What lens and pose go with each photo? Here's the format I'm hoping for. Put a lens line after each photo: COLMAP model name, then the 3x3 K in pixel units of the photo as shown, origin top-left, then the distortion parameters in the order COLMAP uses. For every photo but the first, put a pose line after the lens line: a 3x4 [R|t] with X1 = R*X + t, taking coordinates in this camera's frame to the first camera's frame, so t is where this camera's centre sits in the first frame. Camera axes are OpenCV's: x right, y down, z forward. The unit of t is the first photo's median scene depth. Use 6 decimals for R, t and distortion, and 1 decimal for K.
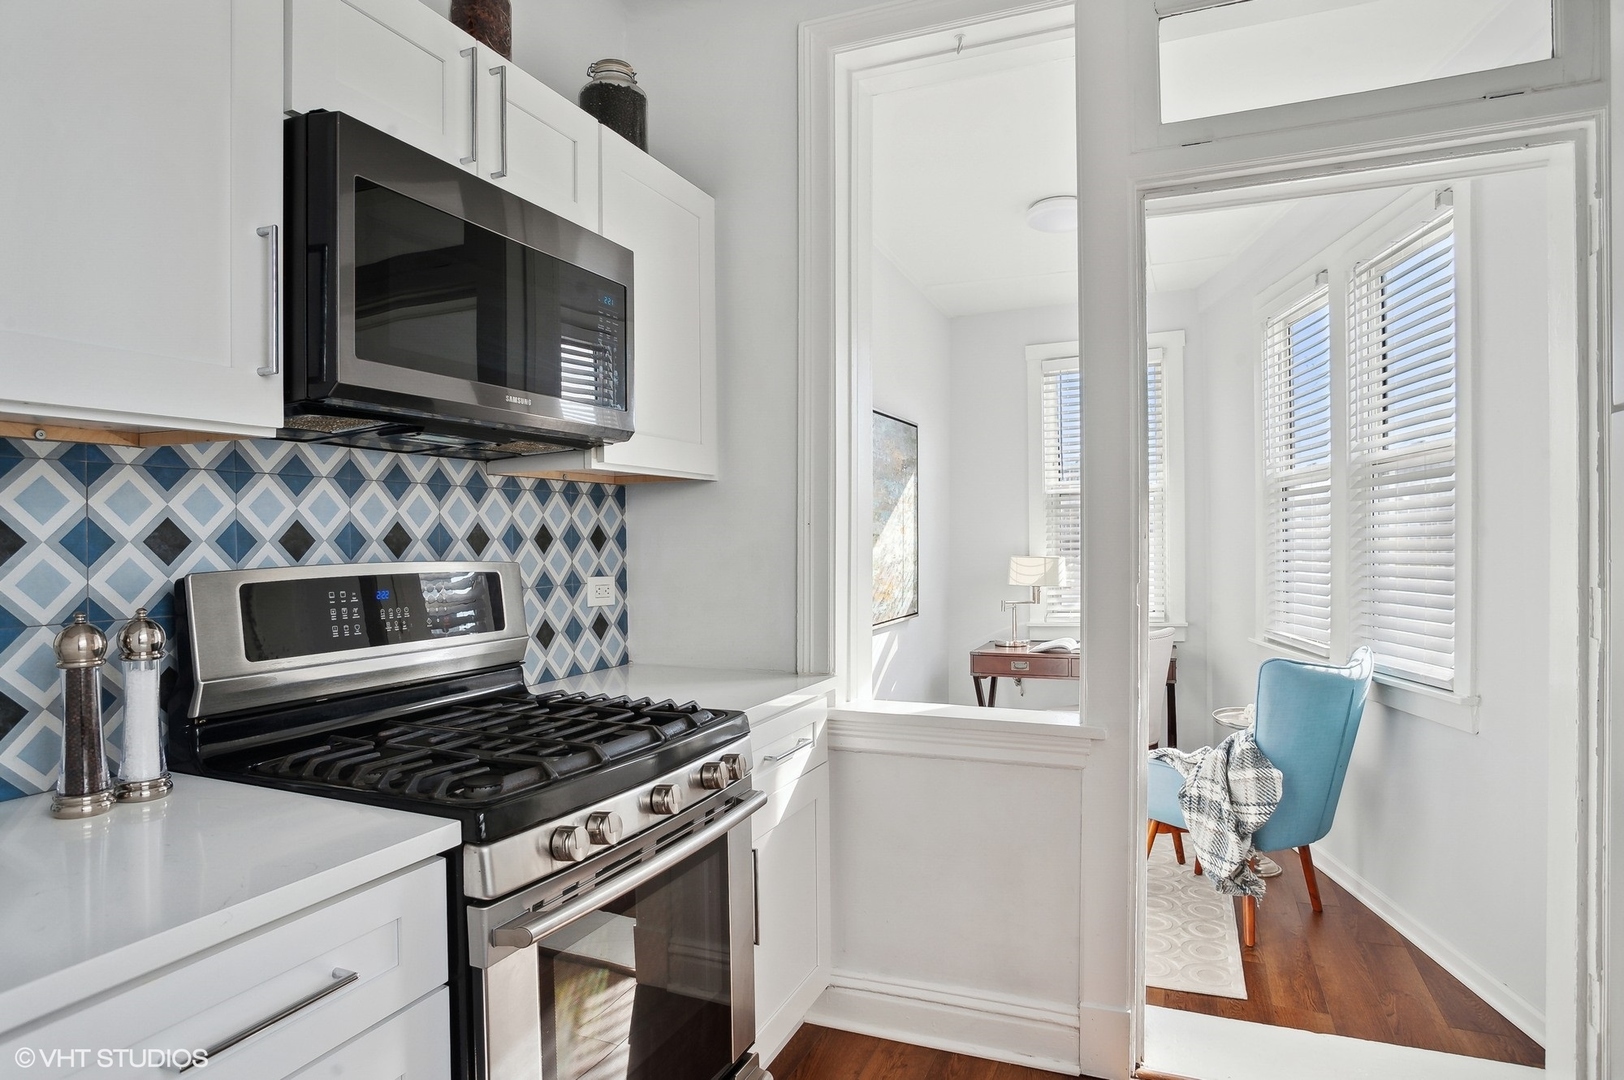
lens RADIAL K [[940.4, 0, 812.0], [0, 940.4, 540.0], [0, 0, 1]] dist [-0.079636, 0.058705]
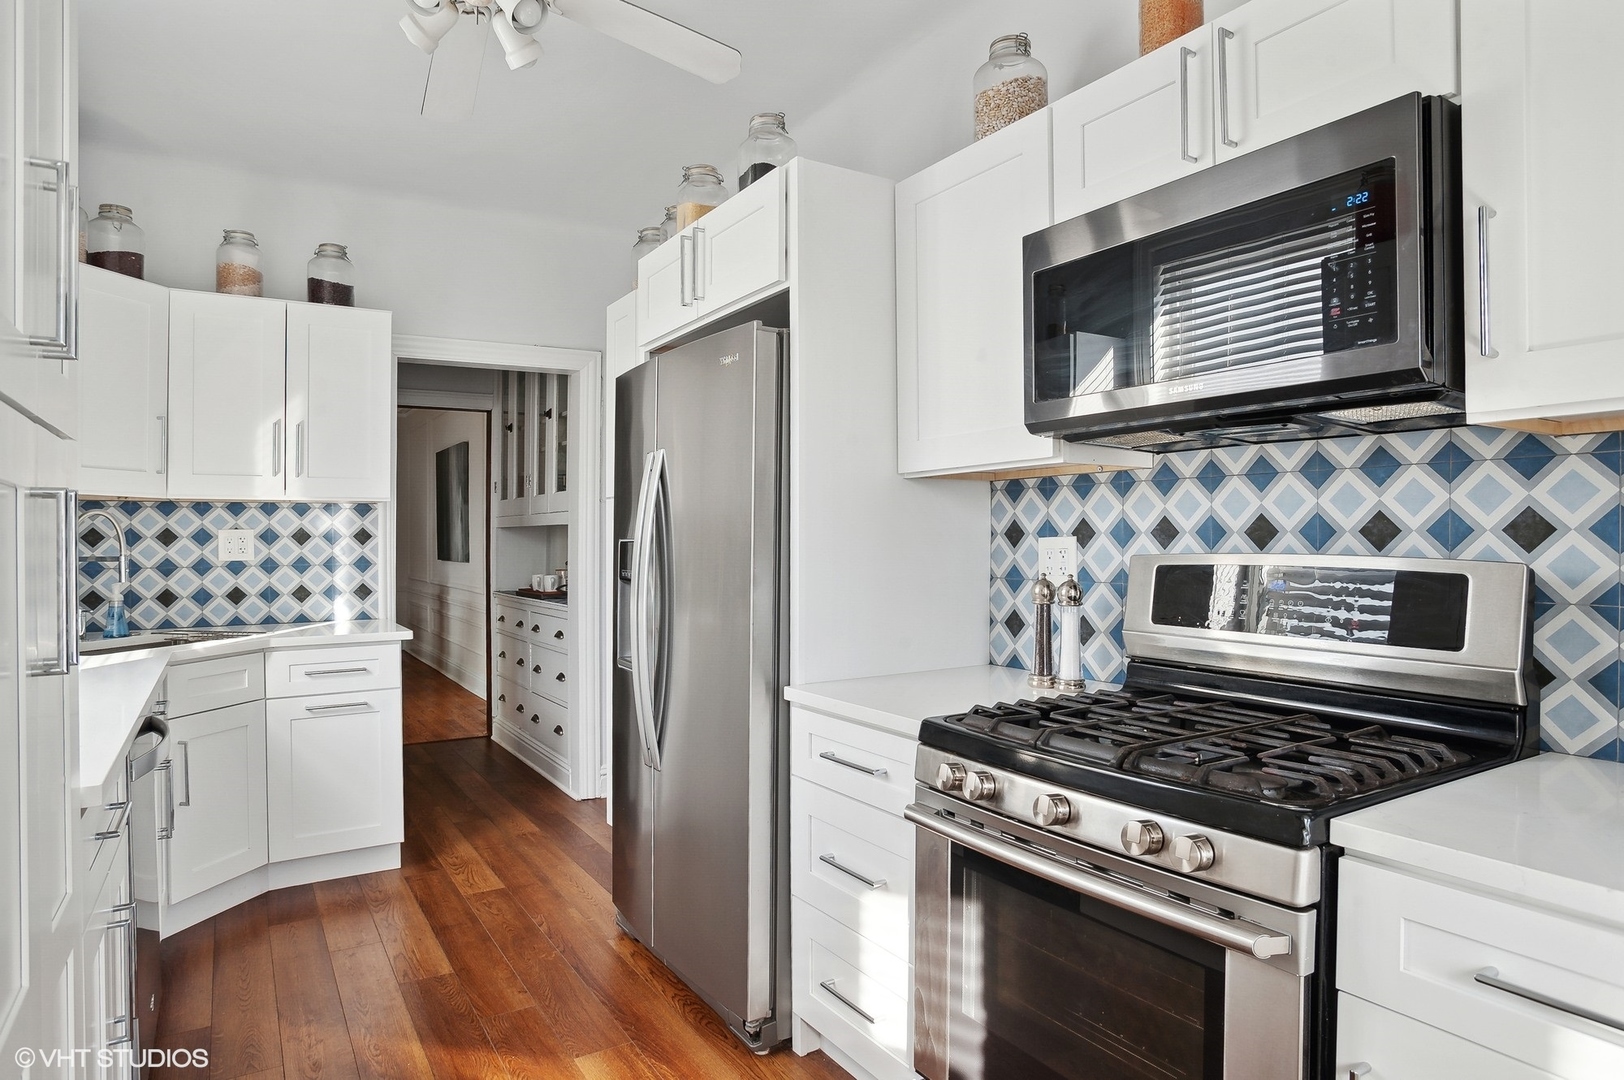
lens RADIAL K [[940.4, 0, 812.0], [0, 940.4, 540.0], [0, 0, 1]] dist [-0.079636, 0.058705]
pose [[-0.577197, 0.005763, -0.816585, 0.659578], [0.001299, 0.999980, 0.006139, 0.002723], [0.816604, 0.002483, -0.577193, 1.186655]]
